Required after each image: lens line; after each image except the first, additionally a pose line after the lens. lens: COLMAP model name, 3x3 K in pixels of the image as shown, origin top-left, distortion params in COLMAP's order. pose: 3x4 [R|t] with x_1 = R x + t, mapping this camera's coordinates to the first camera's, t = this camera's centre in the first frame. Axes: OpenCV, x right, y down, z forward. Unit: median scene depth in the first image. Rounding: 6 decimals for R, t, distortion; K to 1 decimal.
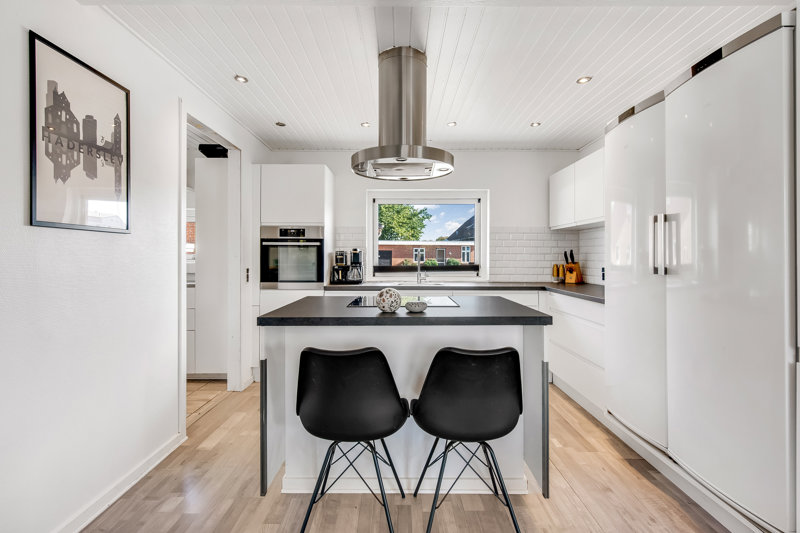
lens RADIAL K [[387.3, 0, 400.8], [0, 387.3, 259.4], [0, 0, 1]] dist [-0.002347, -0.000133]
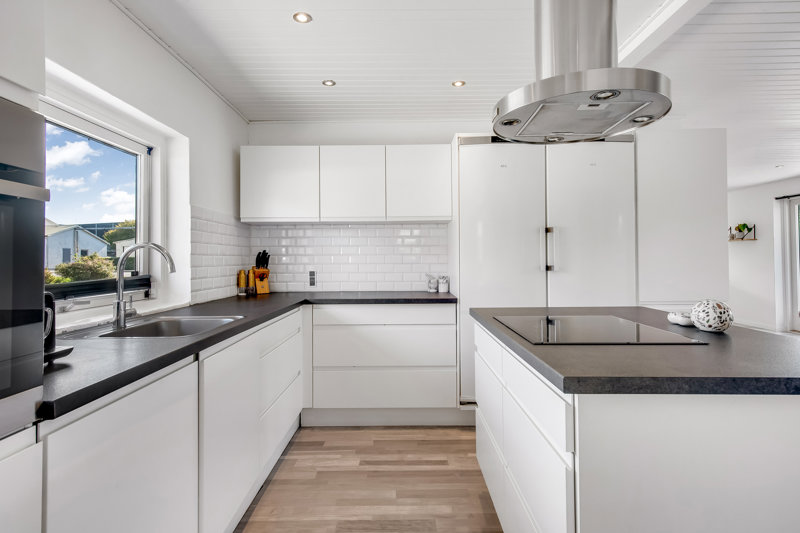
lens RADIAL K [[454.8, 0, 400.0], [0, 454.8, 266.5], [0, 0, 1]] dist [-0.000172, -0.000074]
pose [[0.016137, -0.013184, 0.999783, -0.484281], [0.009520, 0.999870, 0.013031, -0.001369], [-0.999824, 0.009308, 0.016260, 0.788860]]
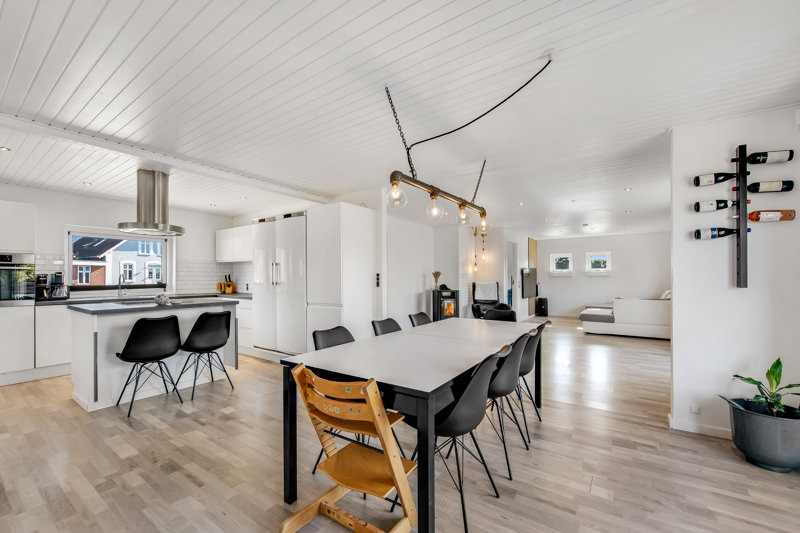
lens RADIAL K [[330.5, 0, 399.8], [0, 330.5, 279.4], [0, 0, 1]] dist [0.000338, -0.007876]
pose [[0.574499, -0.004852, 0.818491, -0.380819], [0.005973, 0.999981, 0.001735, 0.001150], [-0.818483, 0.003892, 0.574517, -0.555875]]
